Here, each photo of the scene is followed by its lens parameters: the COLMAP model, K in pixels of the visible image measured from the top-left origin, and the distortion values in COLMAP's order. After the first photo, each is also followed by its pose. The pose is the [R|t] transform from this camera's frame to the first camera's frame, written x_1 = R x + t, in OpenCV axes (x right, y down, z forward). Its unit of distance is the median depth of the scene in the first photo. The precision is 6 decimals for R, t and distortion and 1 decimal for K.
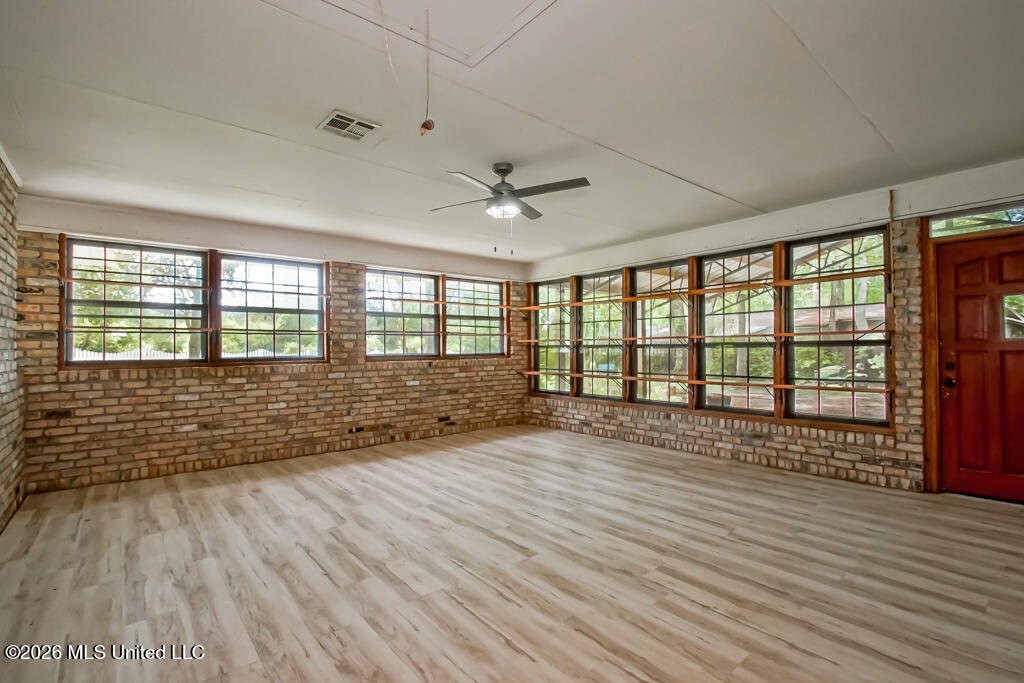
lens RADIAL K [[471.6, 0, 511.7], [0, 471.6, 343.4], [0, 0, 1]] dist [-0.006550, -0.005519]
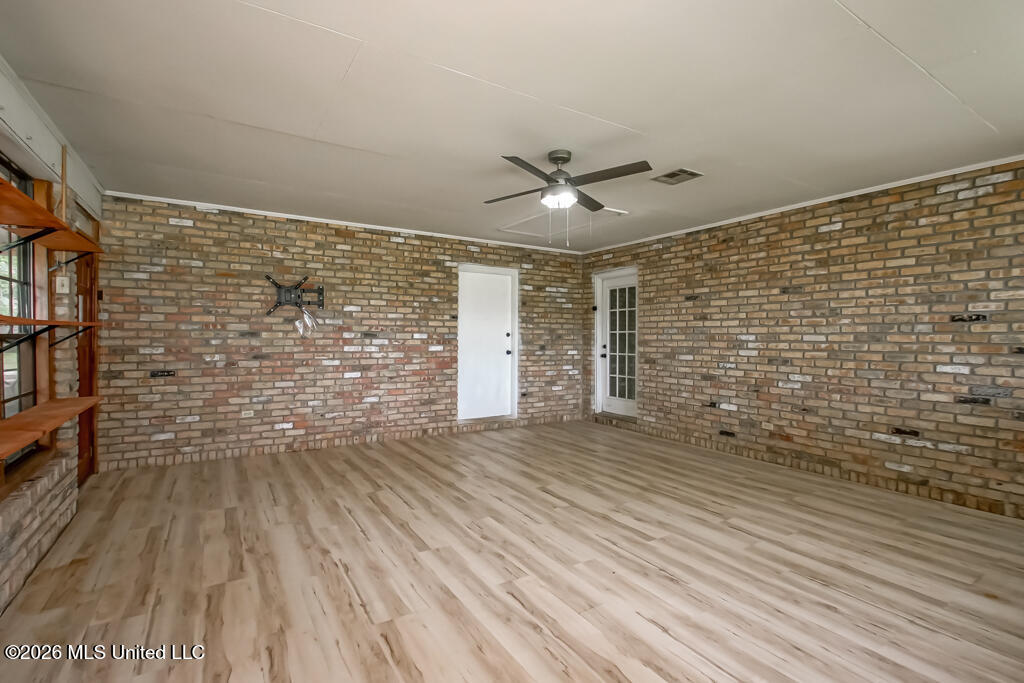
lens RADIAL K [[471.6, 0, 511.4], [0, 471.6, 341.6], [0, 0, 1]] dist [-0.006550, -0.005519]
pose [[-0.990759, 0.001522, 0.135628, -0.052570], [0.001812, 0.999996, 0.002015, 0.003316], [-0.135624, 0.002242, -0.990758, 2.010941]]
